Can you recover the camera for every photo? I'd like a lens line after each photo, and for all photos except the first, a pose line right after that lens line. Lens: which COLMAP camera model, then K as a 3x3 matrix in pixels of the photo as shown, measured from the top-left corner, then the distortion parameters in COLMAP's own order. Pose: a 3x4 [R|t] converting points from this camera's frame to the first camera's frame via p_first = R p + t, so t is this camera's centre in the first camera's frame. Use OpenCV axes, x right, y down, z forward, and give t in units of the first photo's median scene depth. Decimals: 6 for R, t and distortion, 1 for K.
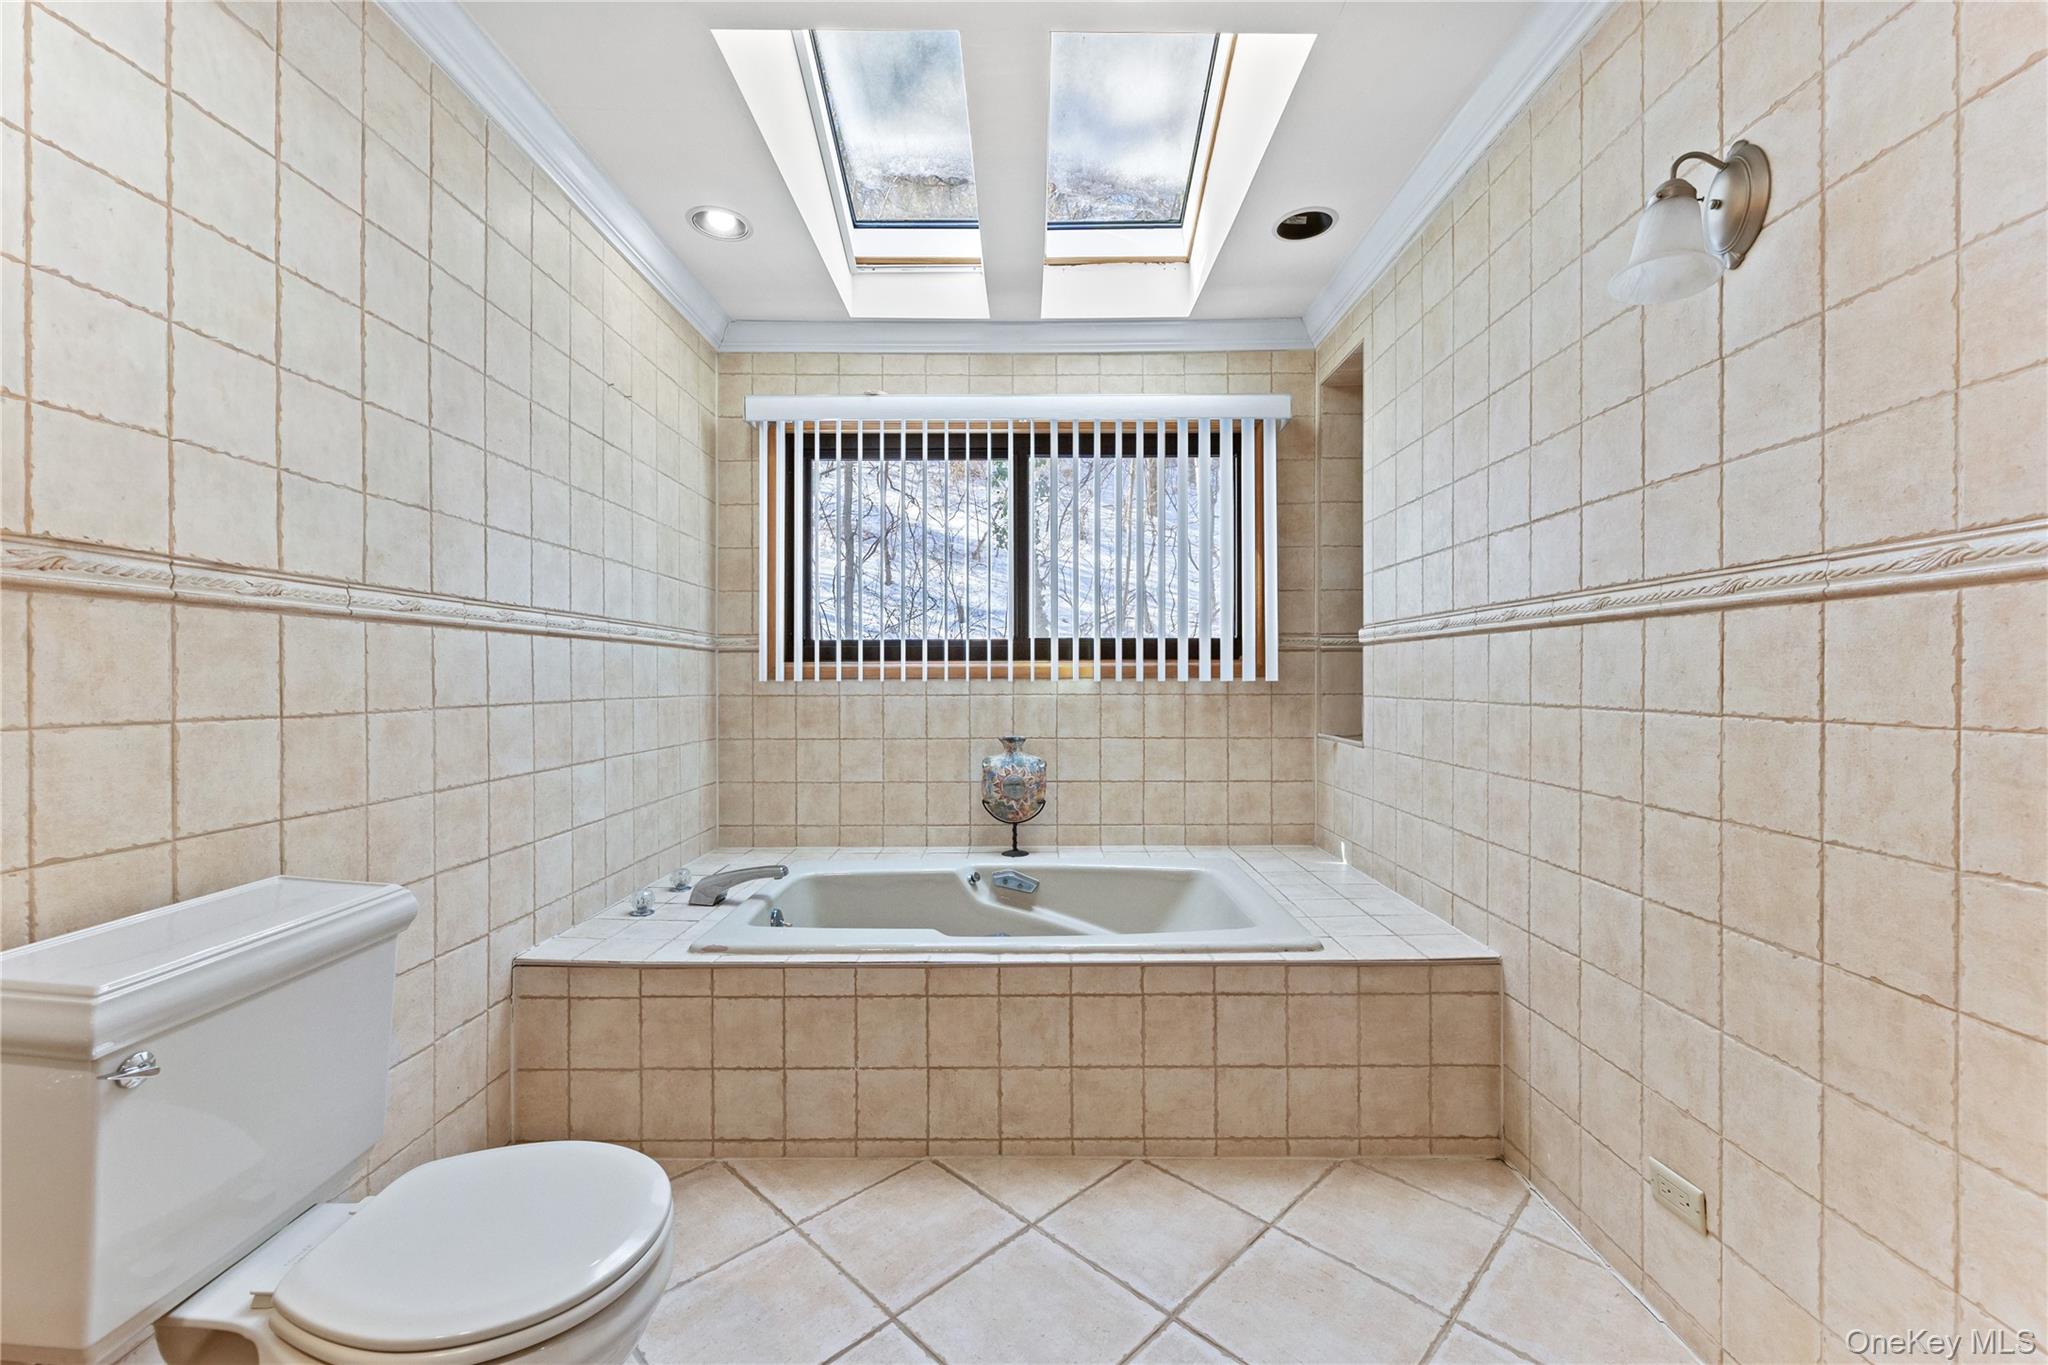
lens RADIAL K [[821.1, 0, 1023.5], [0, 821.1, 677.3], [0, 0, 1]] dist [-0.001559, 0.000182]
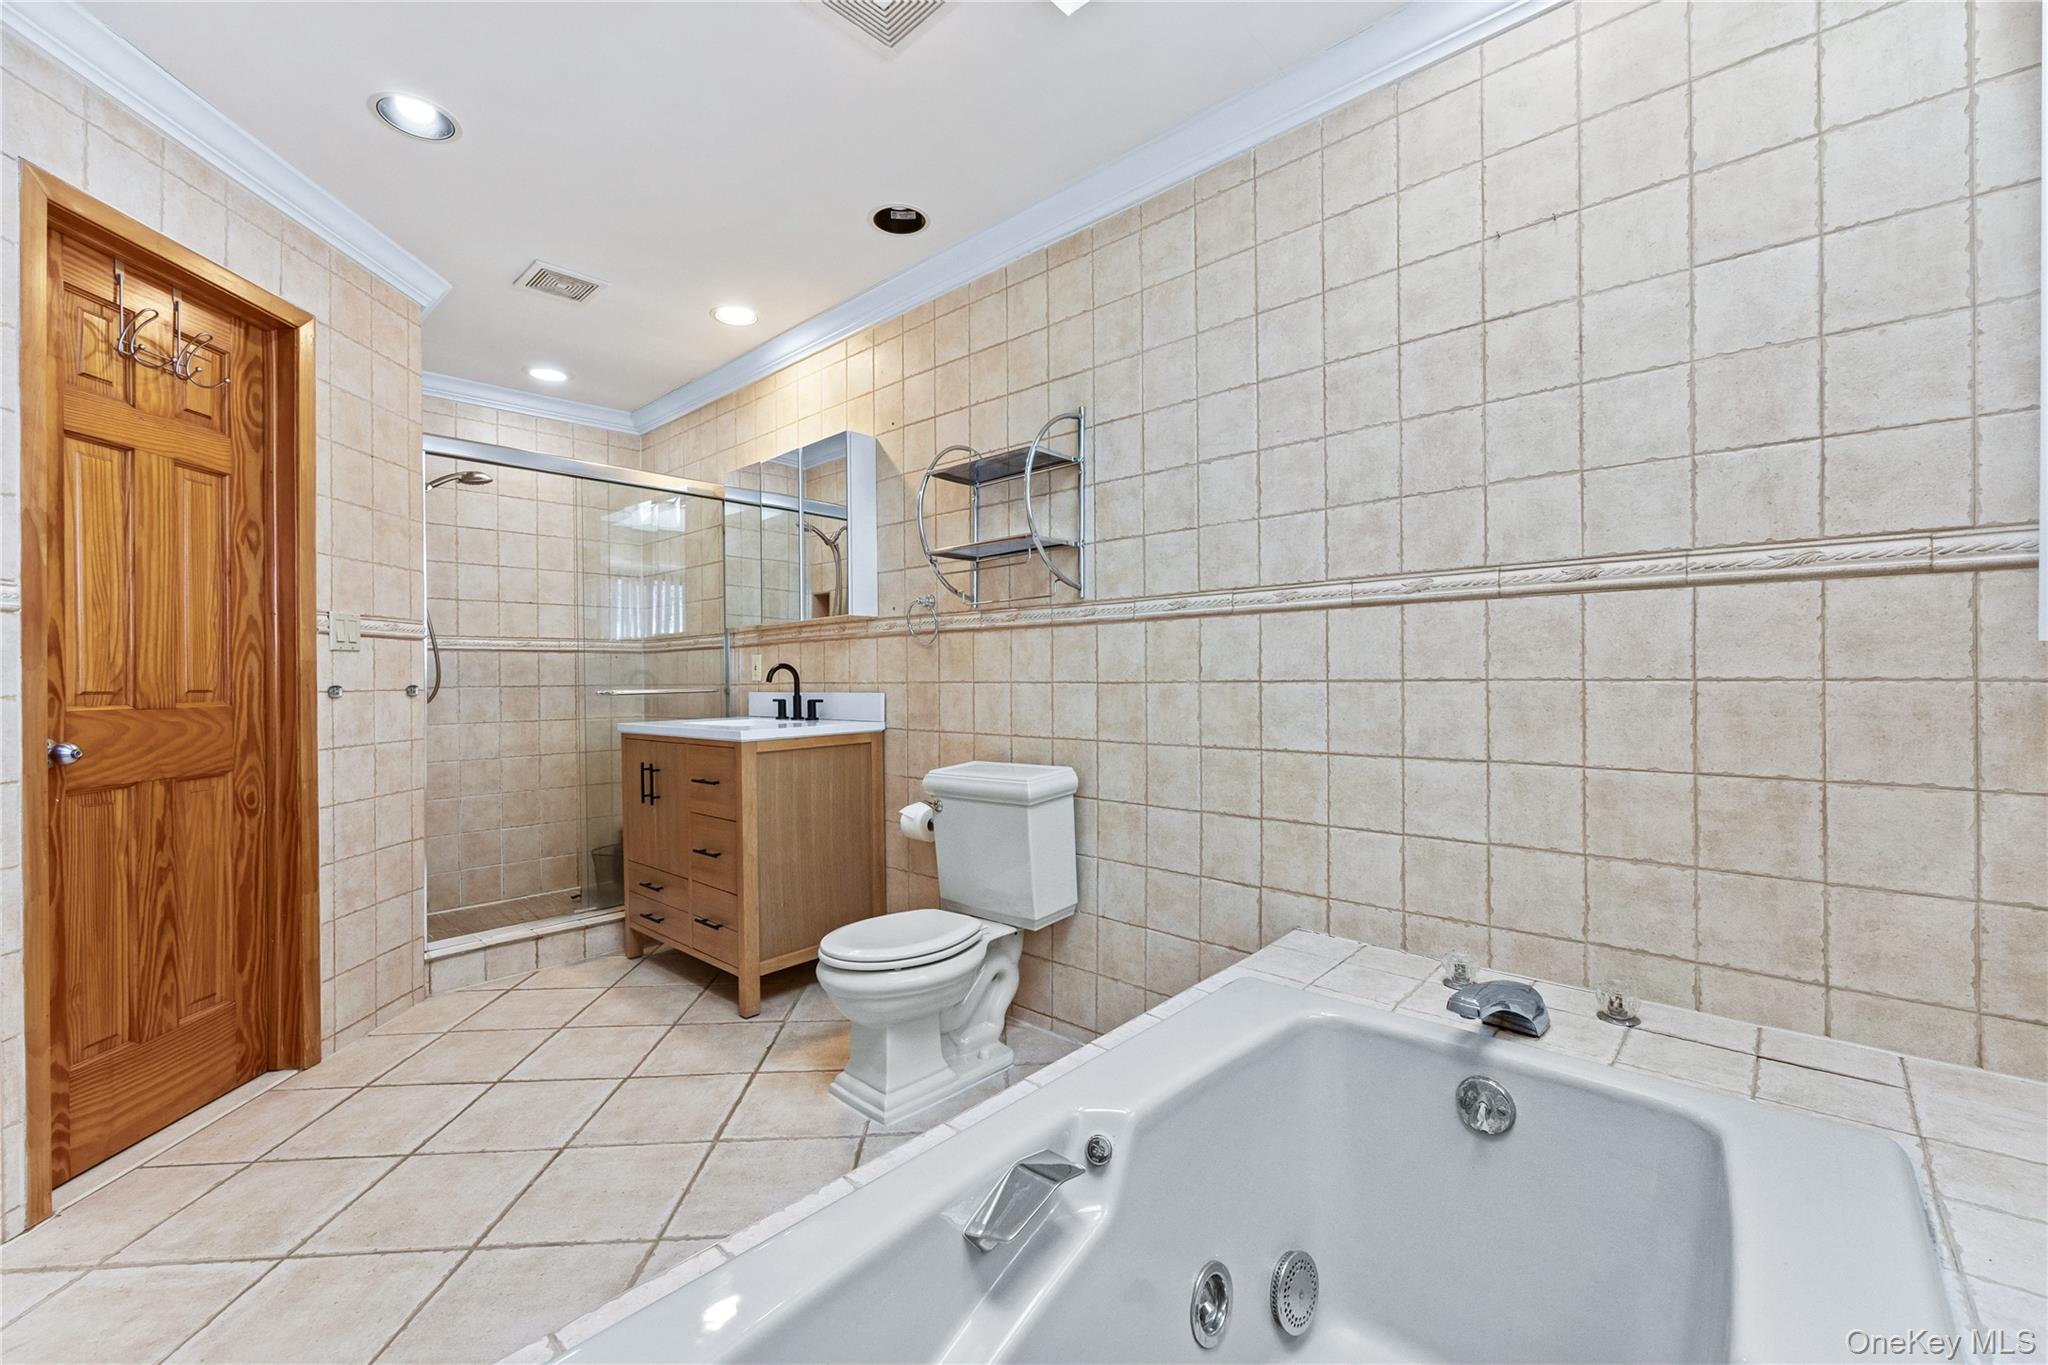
lens RADIAL K [[821.1, 0, 1027.4], [0, 821.1, 688.2], [0, 0, 1]] dist [-0.001559, 0.000182]
pose [[-0.675598, 0.002611, -0.737266, 0.406393], [0.000334, 0.999995, 0.003235, 0.043807], [0.737270, 0.001939, -0.675595, 1.653525]]
